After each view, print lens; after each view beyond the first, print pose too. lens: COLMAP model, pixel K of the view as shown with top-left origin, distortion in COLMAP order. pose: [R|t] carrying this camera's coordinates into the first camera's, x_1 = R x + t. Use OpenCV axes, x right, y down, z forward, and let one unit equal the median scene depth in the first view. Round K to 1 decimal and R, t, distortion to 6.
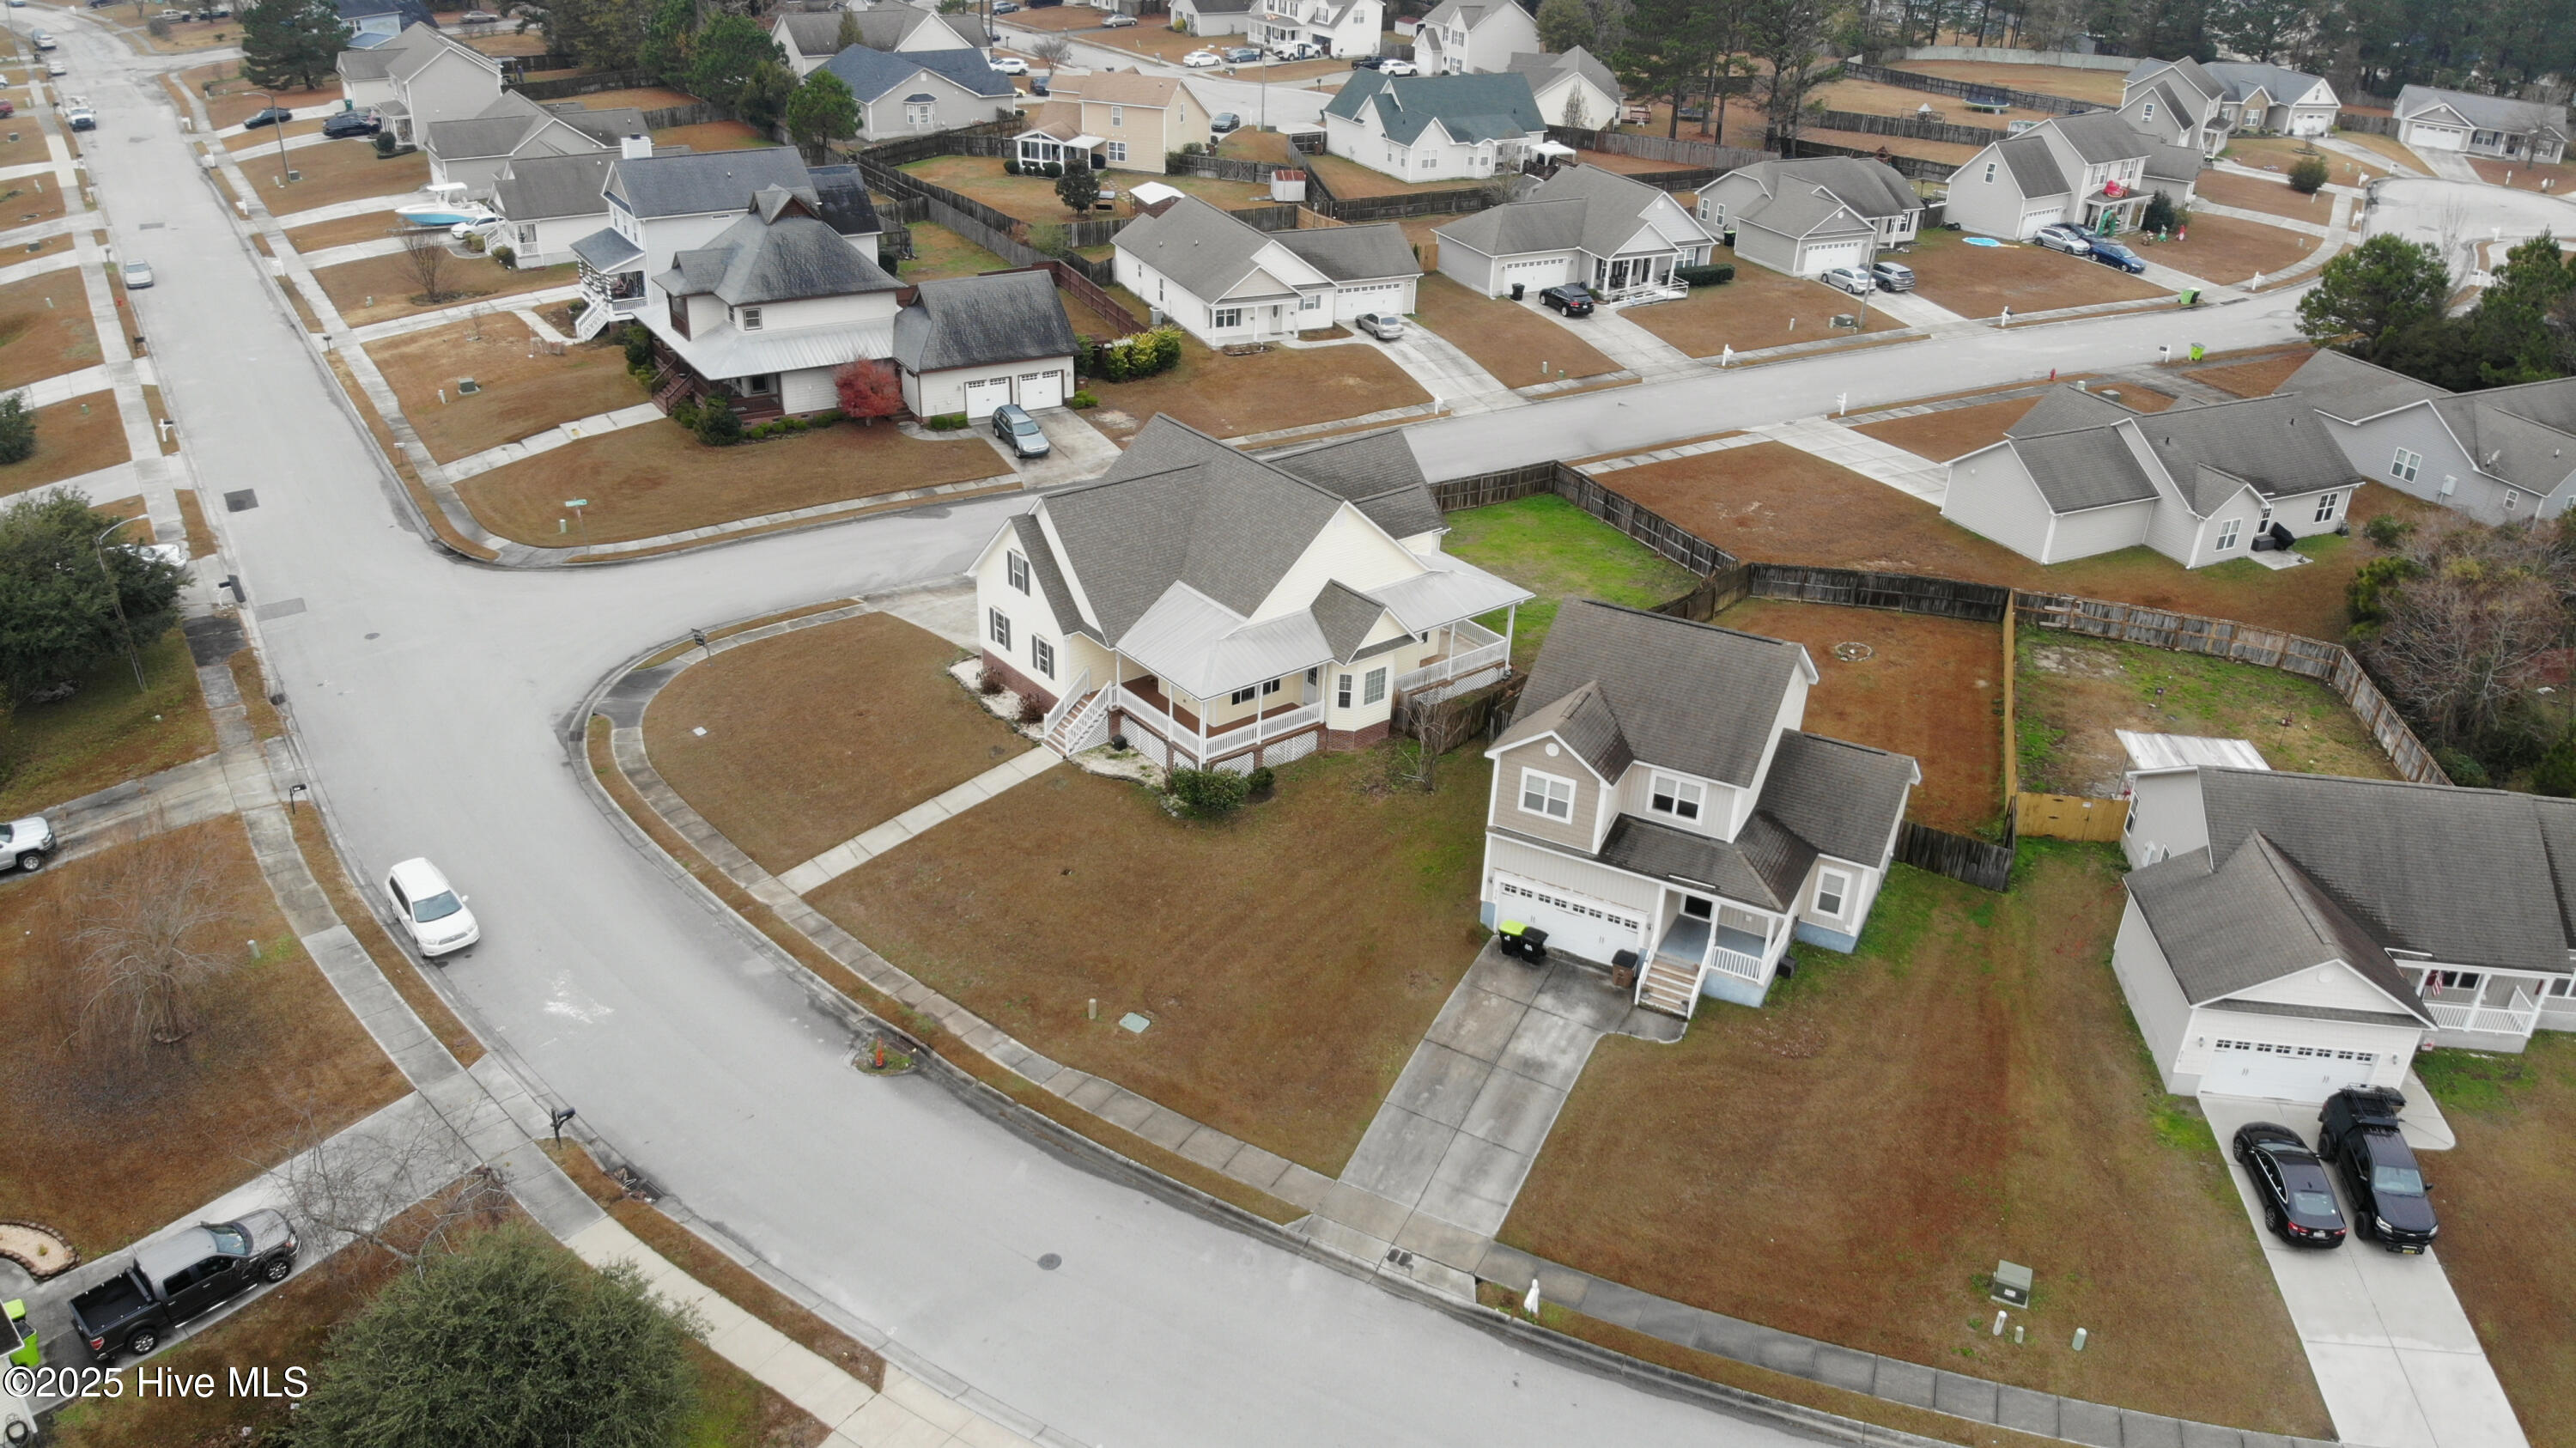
lens RADIAL K [[1893.5, 0, 1326.8], [0, 1893.5, 736.2], [0, 0, 1]] dist [0.077191, -0.190407]
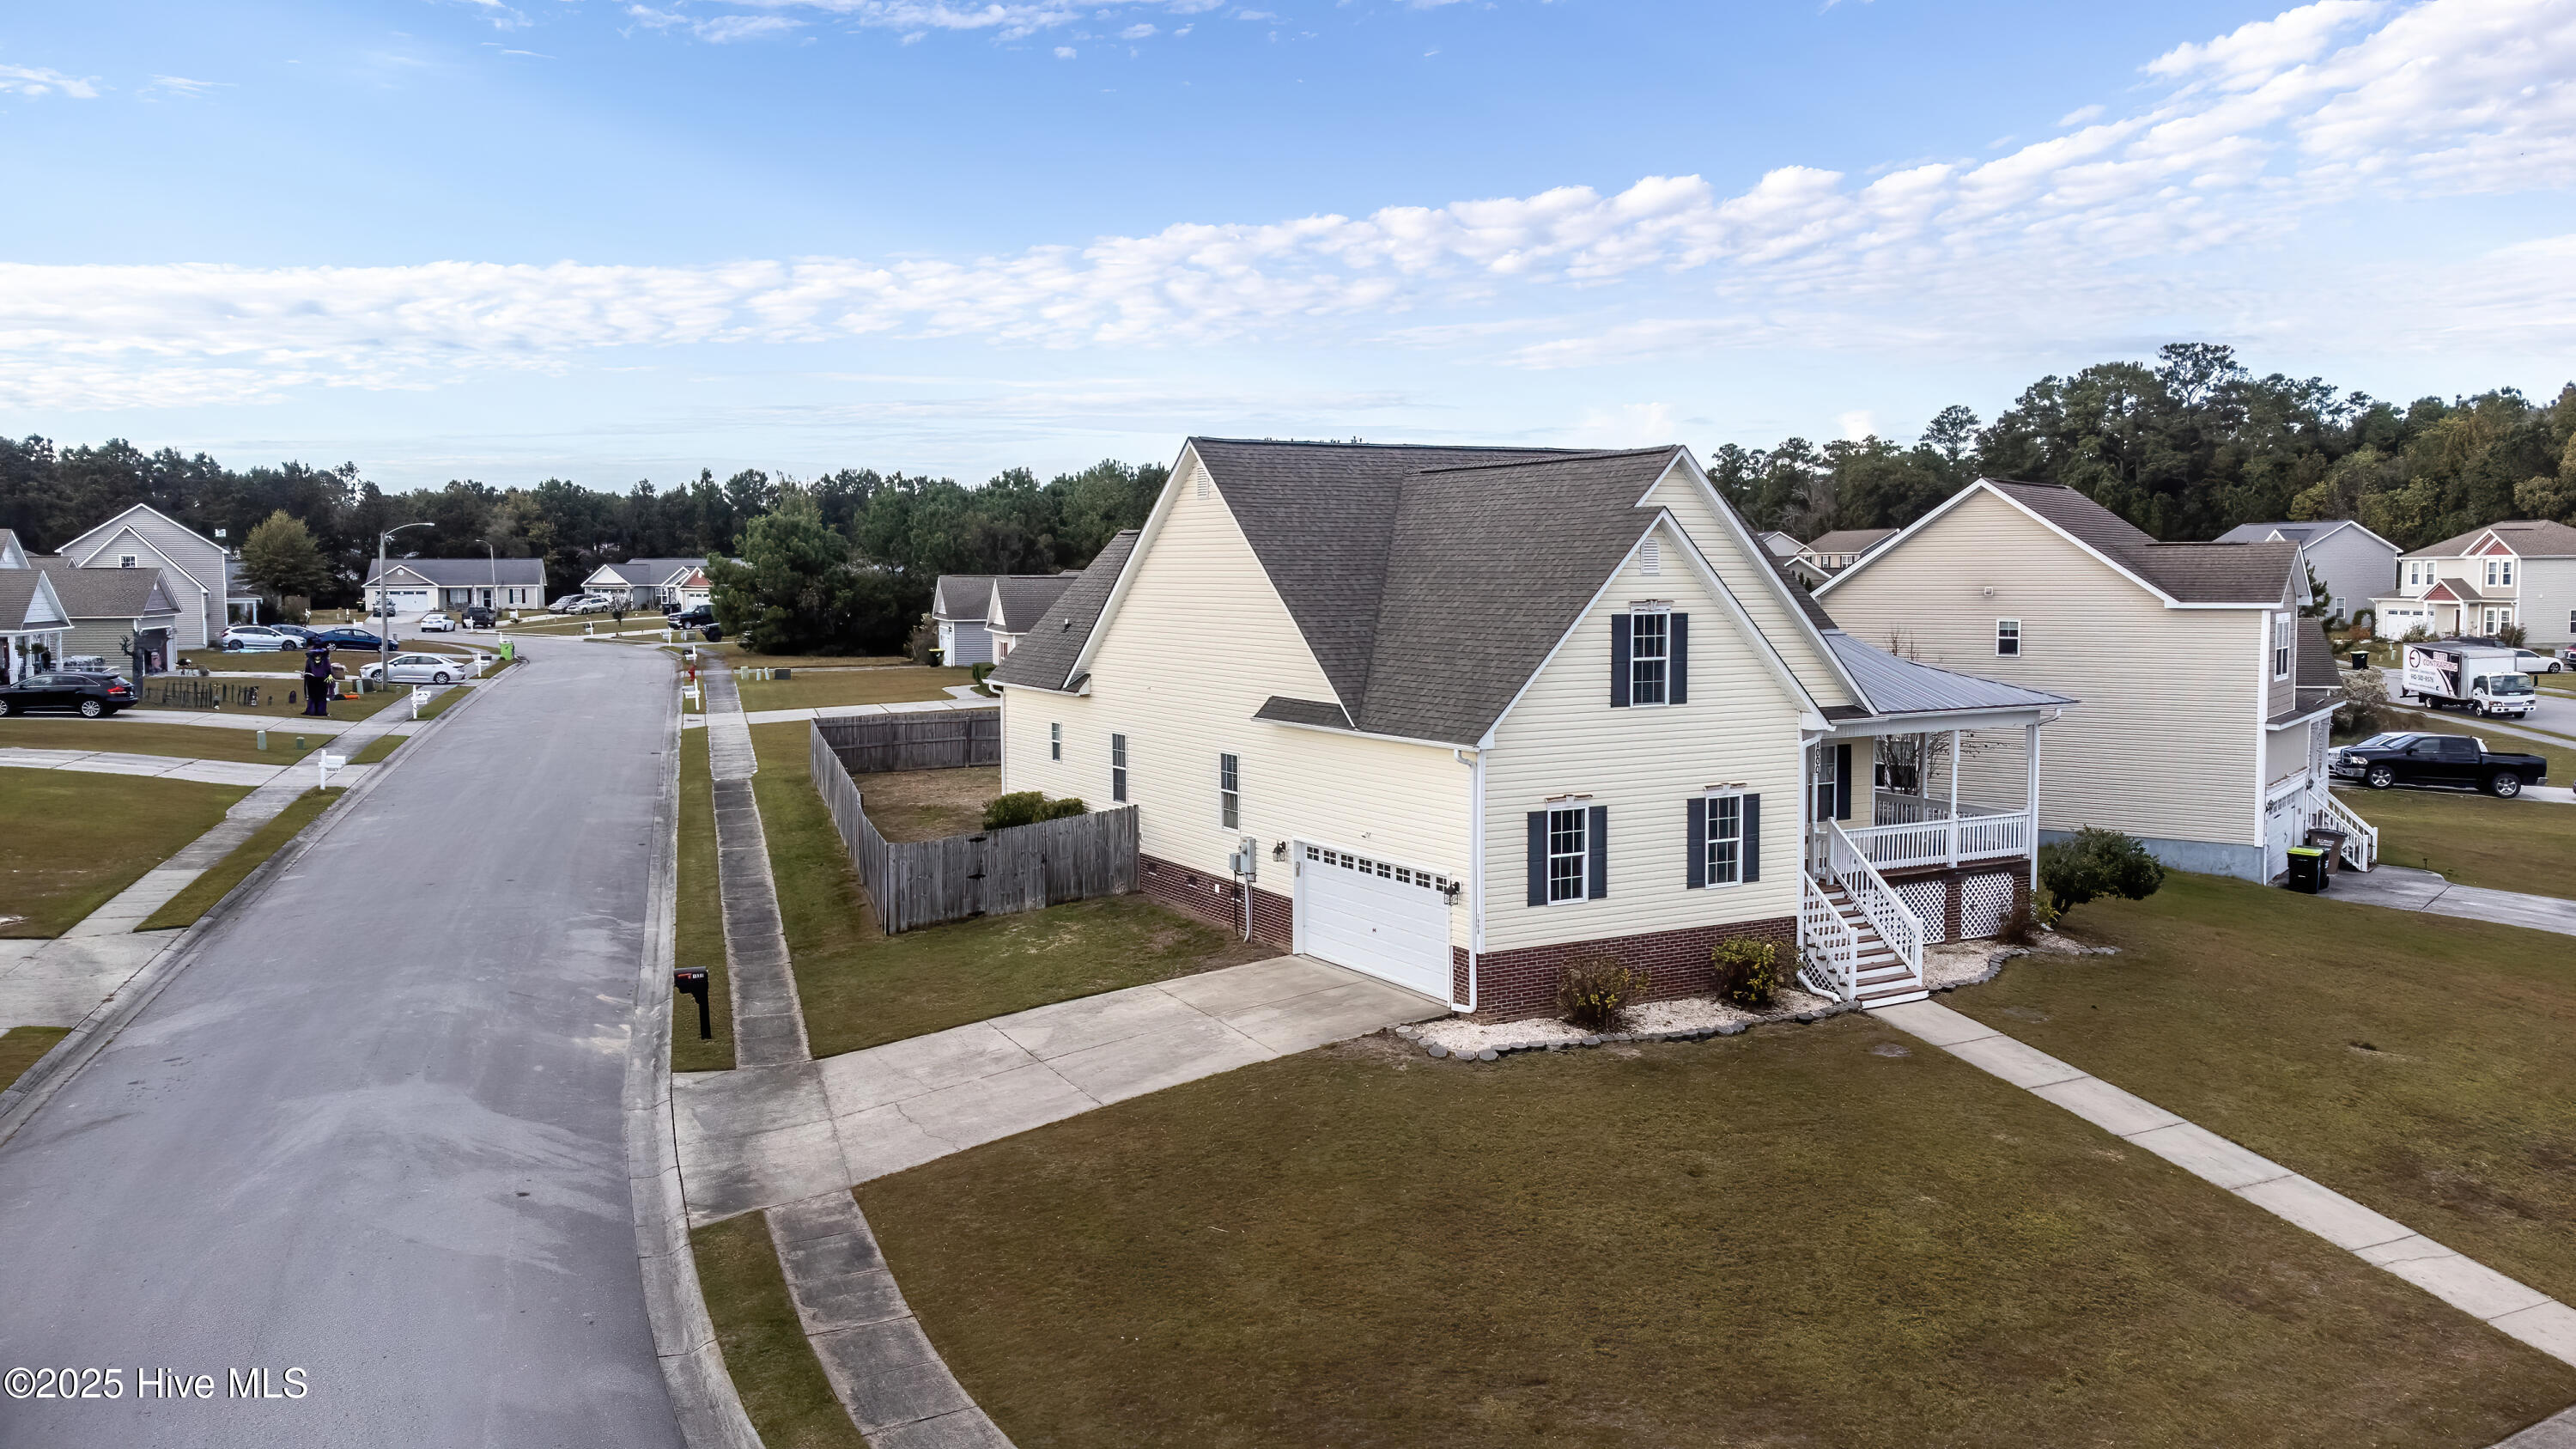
lens RADIAL K [[1919.3, 0, 1270.3], [0, 1919.3, 713.6], [0, 0, 1]] dist [0.032318, 0.021981]
pose [[0.183343, -0.120456, 0.975641, -0.533838], [0.468995, 0.882954, 0.020878, -0.112632], [-0.863961, 0.453743, 0.218377, 0.903847]]
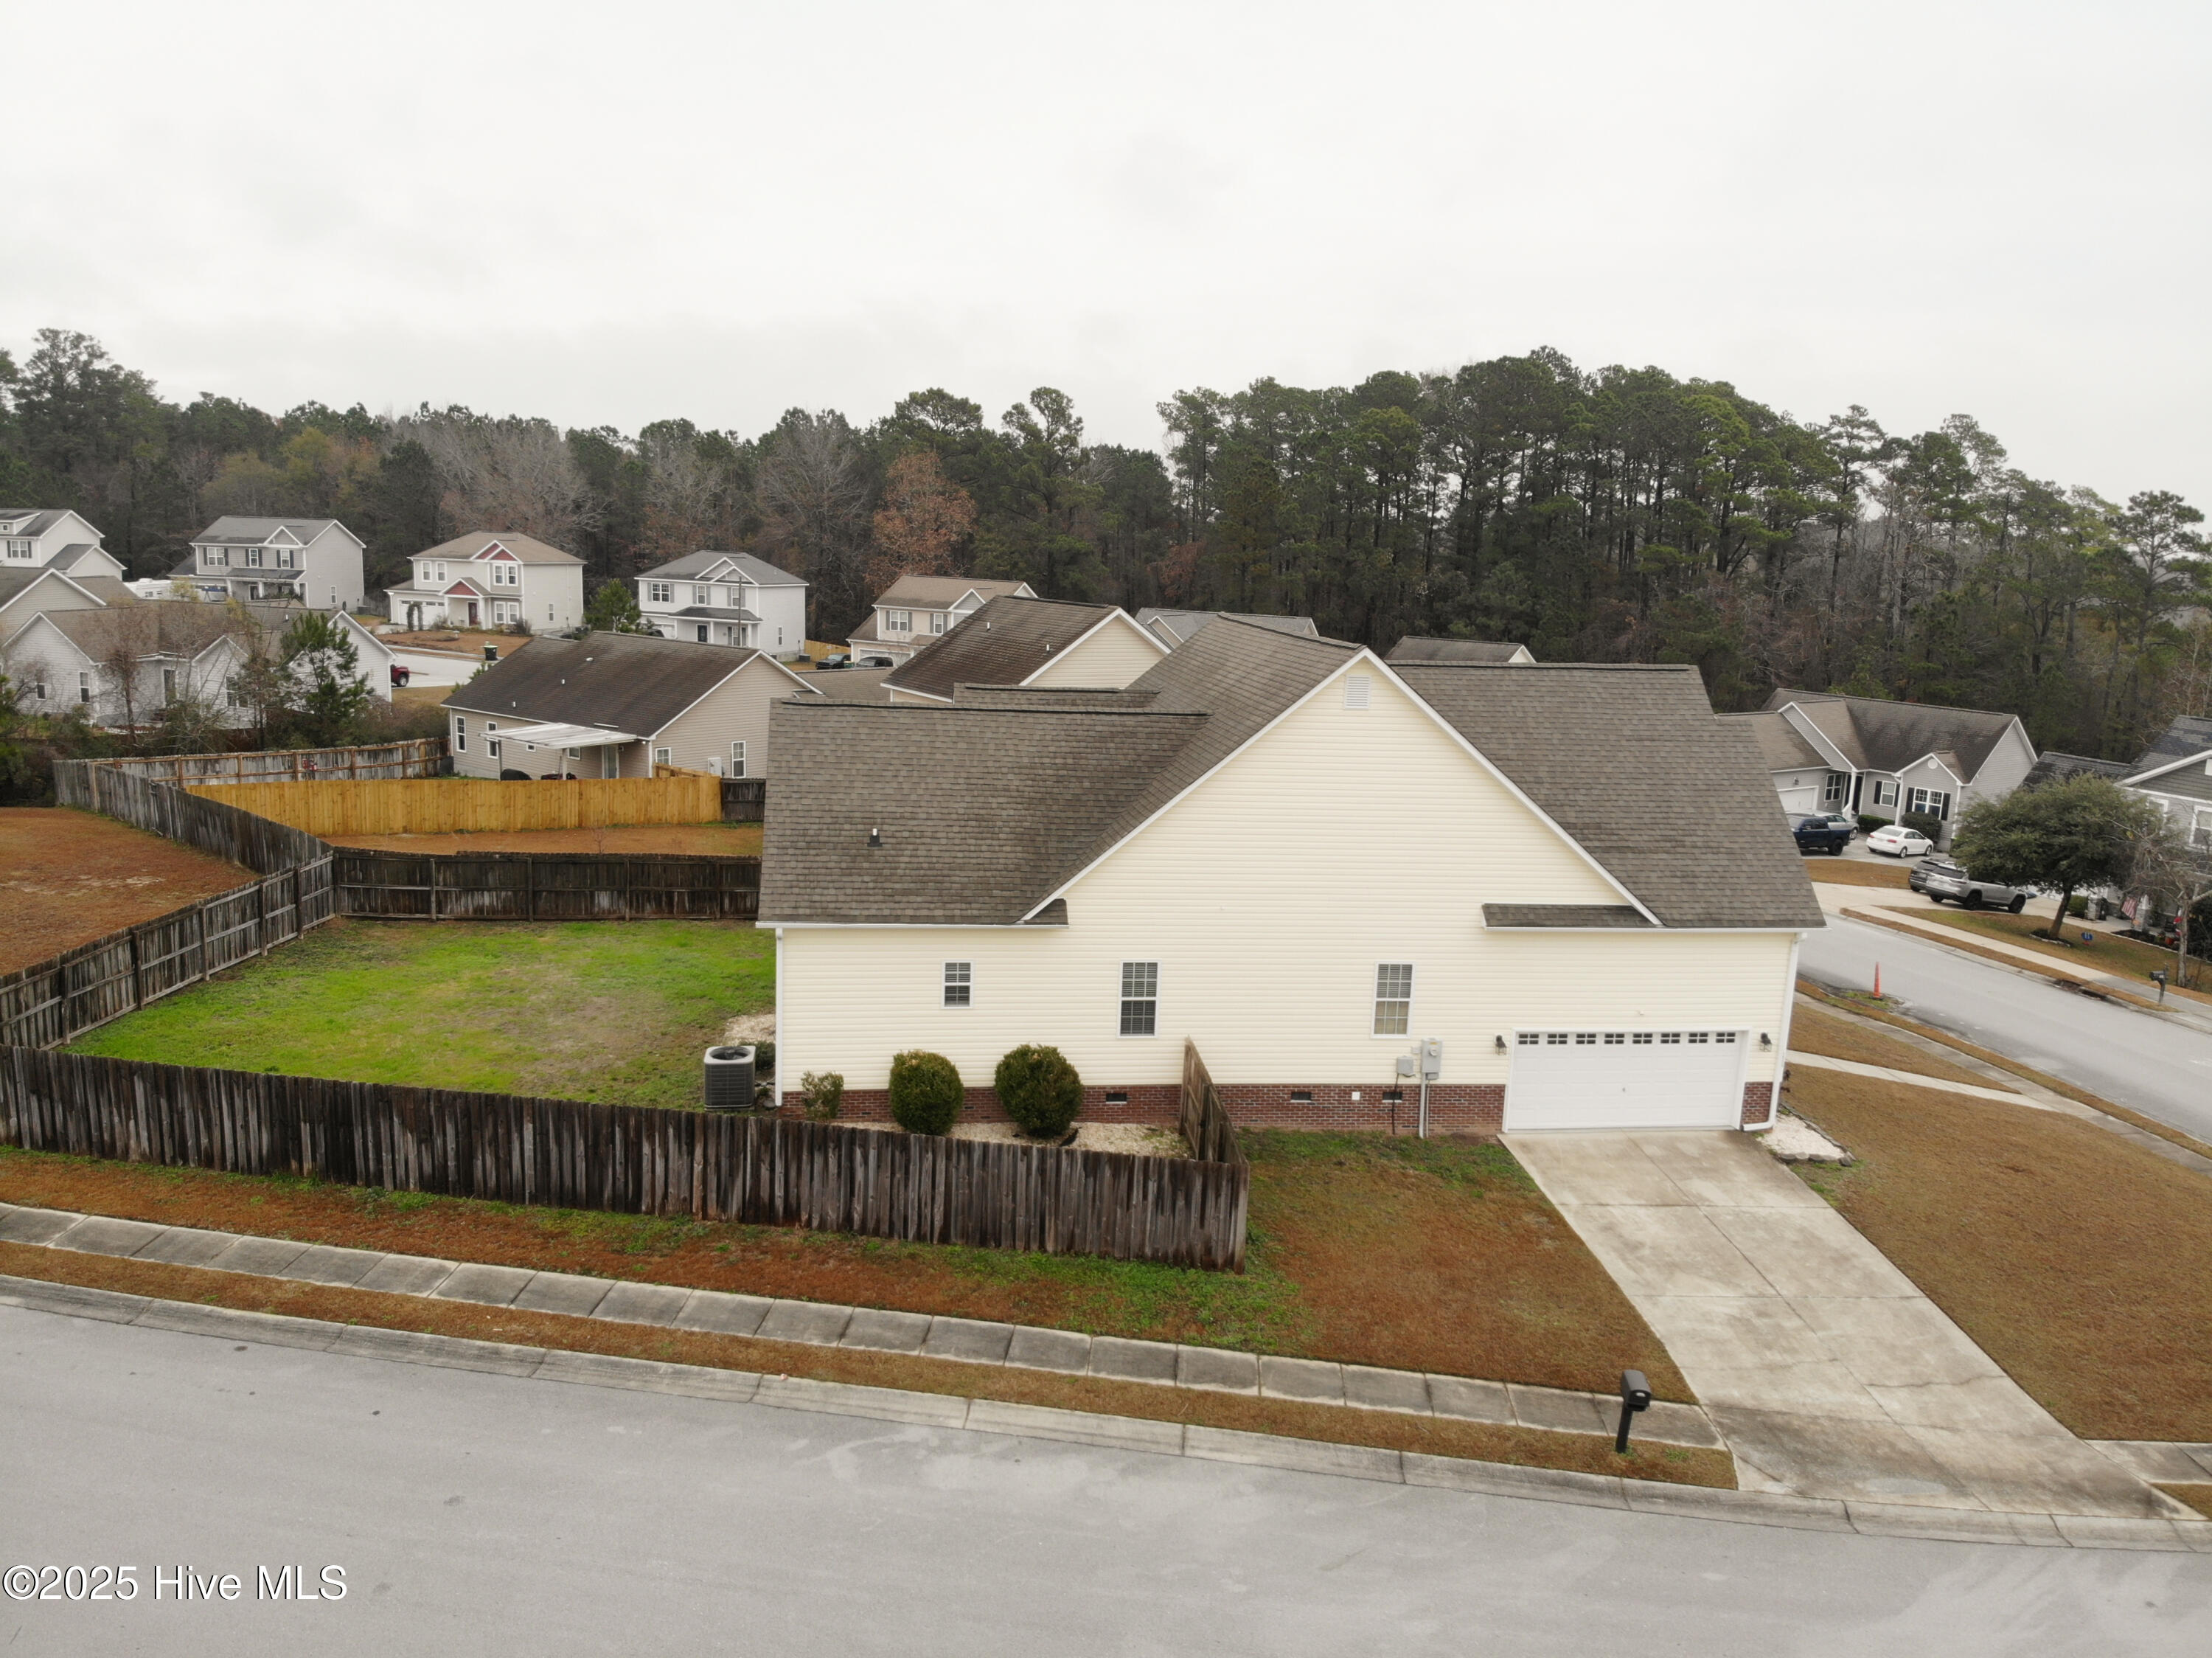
lens RADIAL K [[1647.1, 0, 1104.8], [0, 1647.1, 788.0], [0, 0, 1]] dist [0.044073, -0.138840]
pose [[-0.847765, -0.156840, 0.506651, -0.231534], [0.175684, 0.818301, 0.547282, -0.357610], [-0.500429, 0.552977, -0.666173, 1.283898]]
